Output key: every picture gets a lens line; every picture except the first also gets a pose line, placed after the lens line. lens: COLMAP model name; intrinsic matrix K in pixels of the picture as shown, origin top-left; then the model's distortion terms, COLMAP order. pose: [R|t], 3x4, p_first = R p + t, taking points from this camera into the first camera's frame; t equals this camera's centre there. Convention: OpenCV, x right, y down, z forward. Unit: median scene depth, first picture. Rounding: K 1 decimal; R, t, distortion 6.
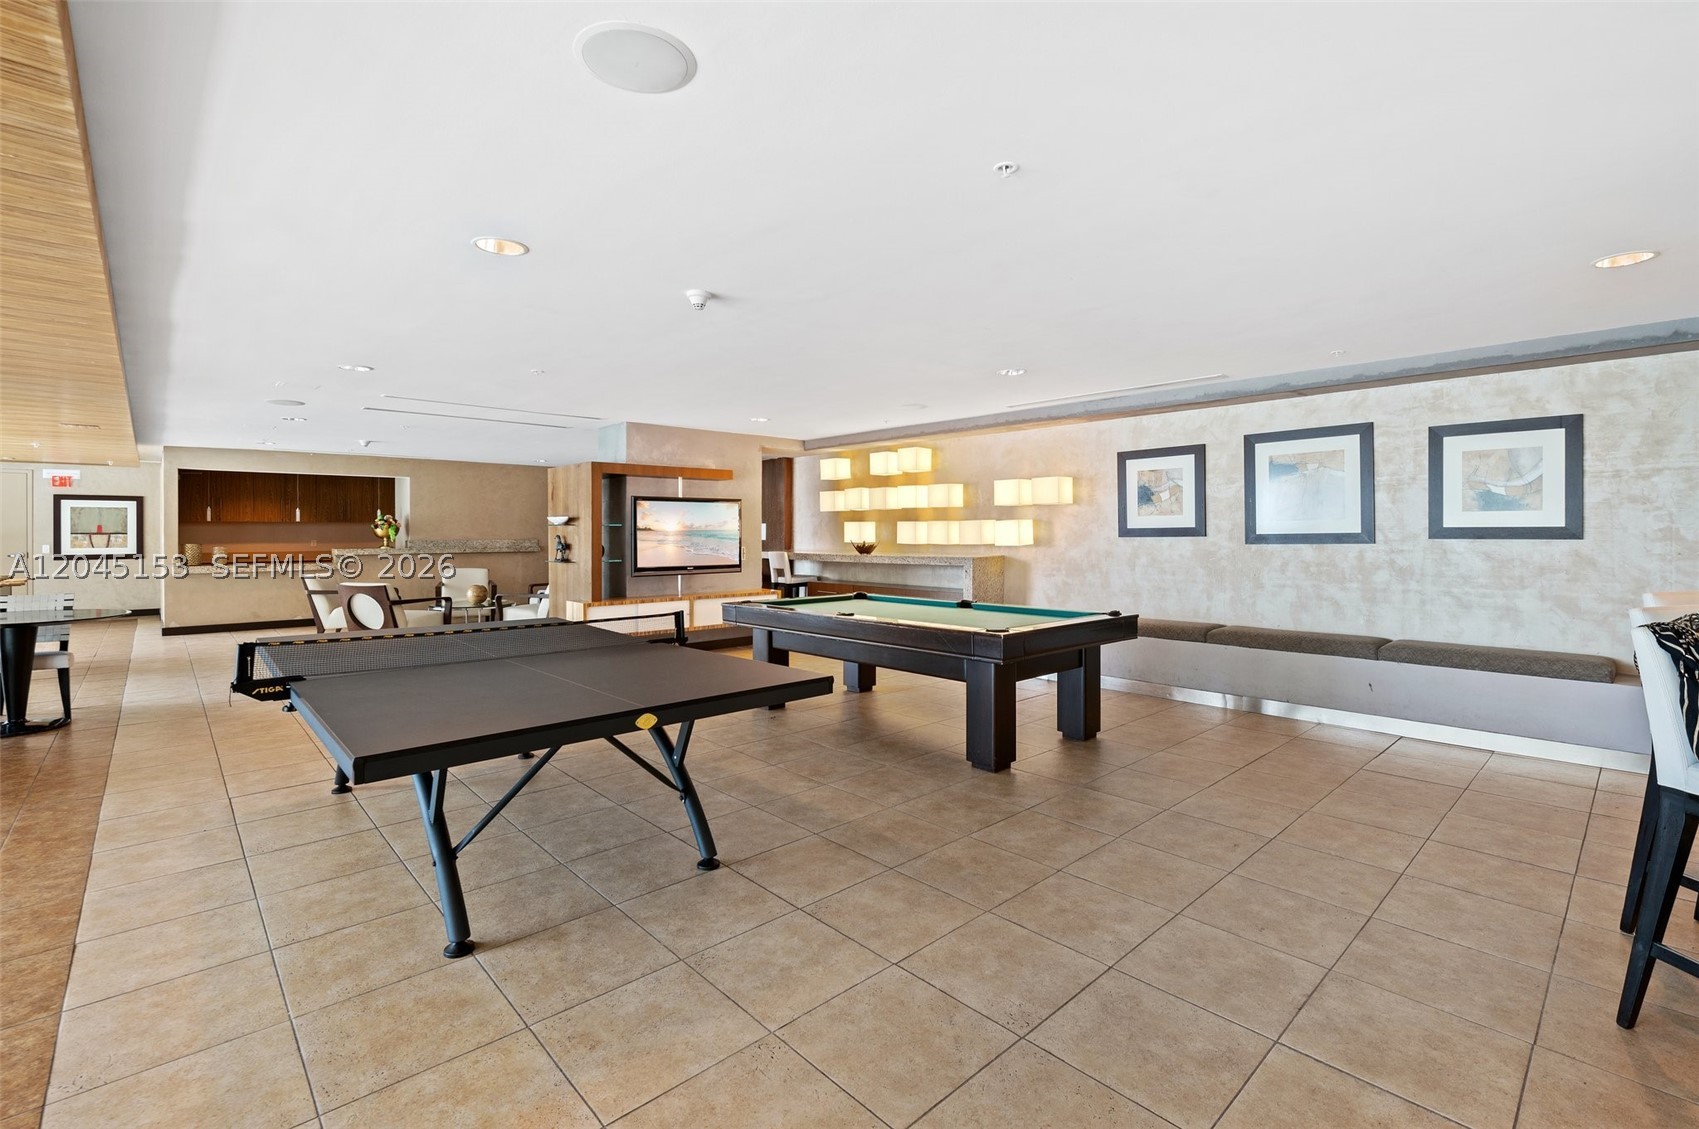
lens RADIAL K [[758.7, 0, 847.6], [0, 758.7, 540.1], [0, 0, 1]] dist [-0.000092, -0.000116]
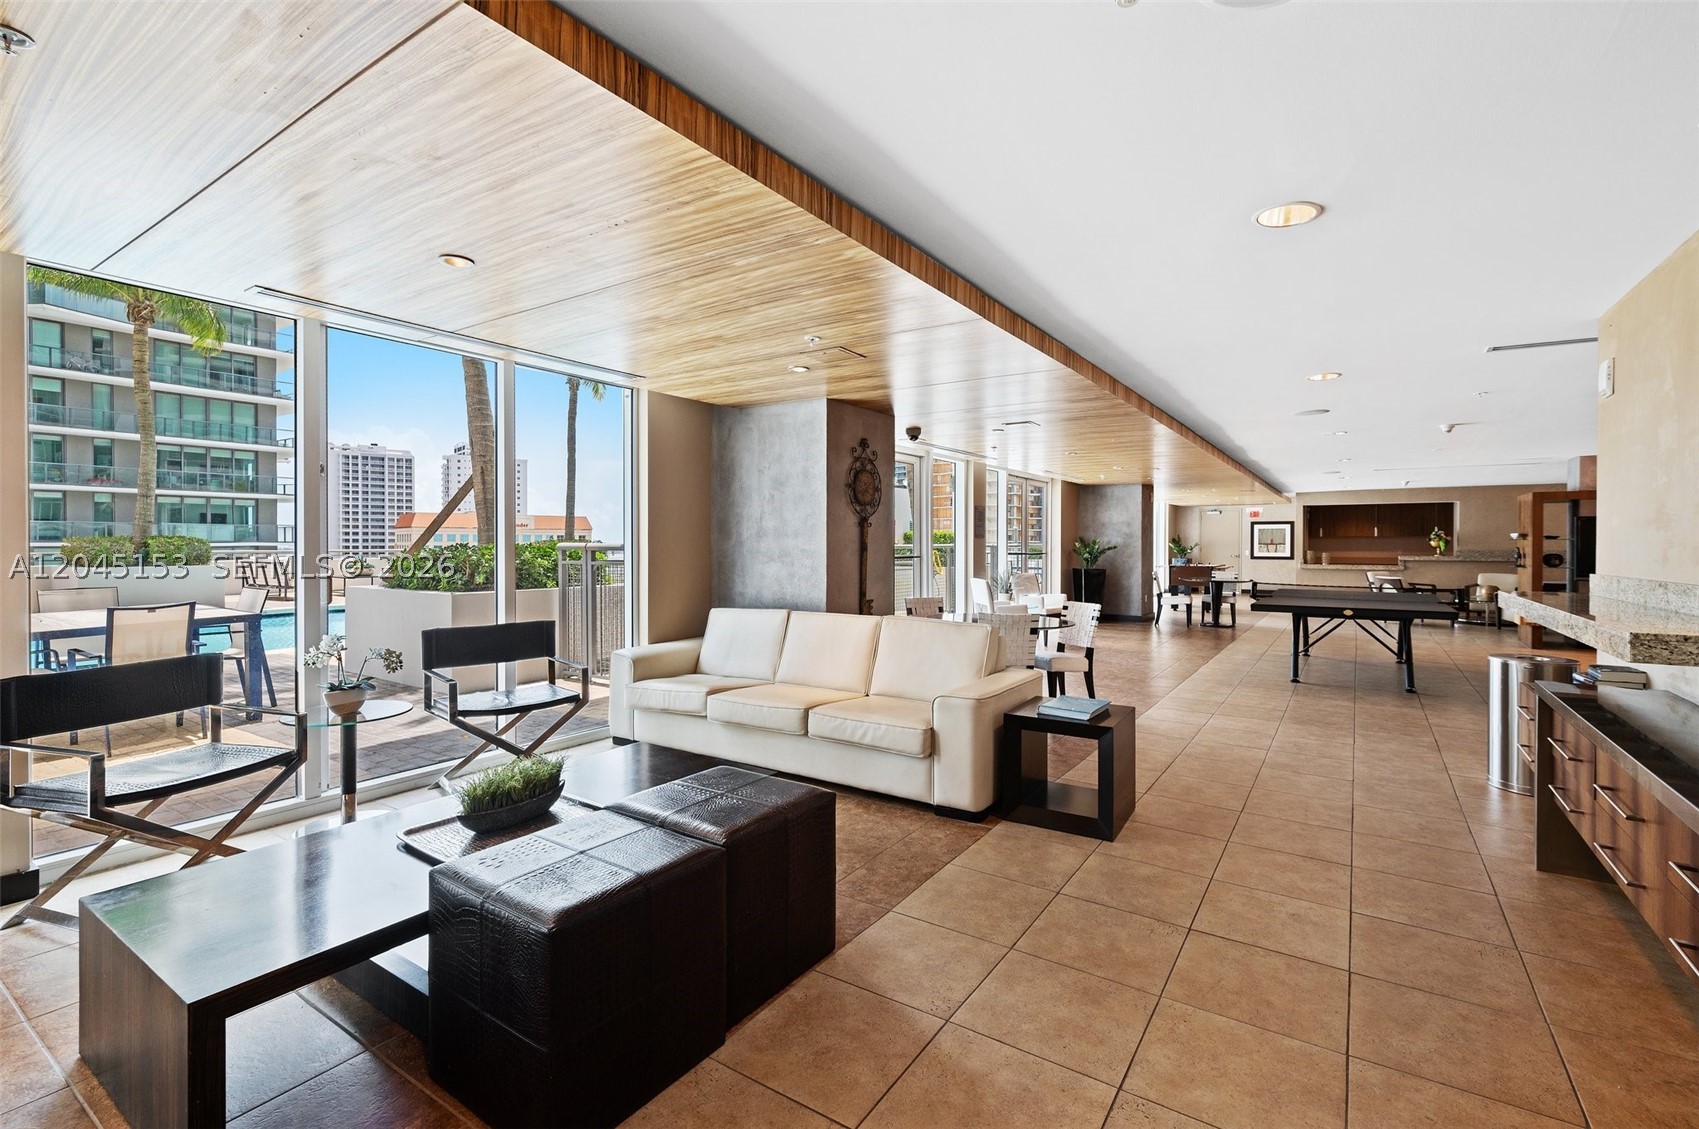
lens RADIAL K [[758.7, 0, 847.6], [0, 758.7, 540.1], [0, 0, 1]] dist [-0.000092, -0.000116]
pose [[0.232601, 0.000717, -0.972572, 0.475501], [-0.013897, 0.999900, -0.002586, 0.000977], [0.972473, 0.014117, 0.232587, -0.342070]]
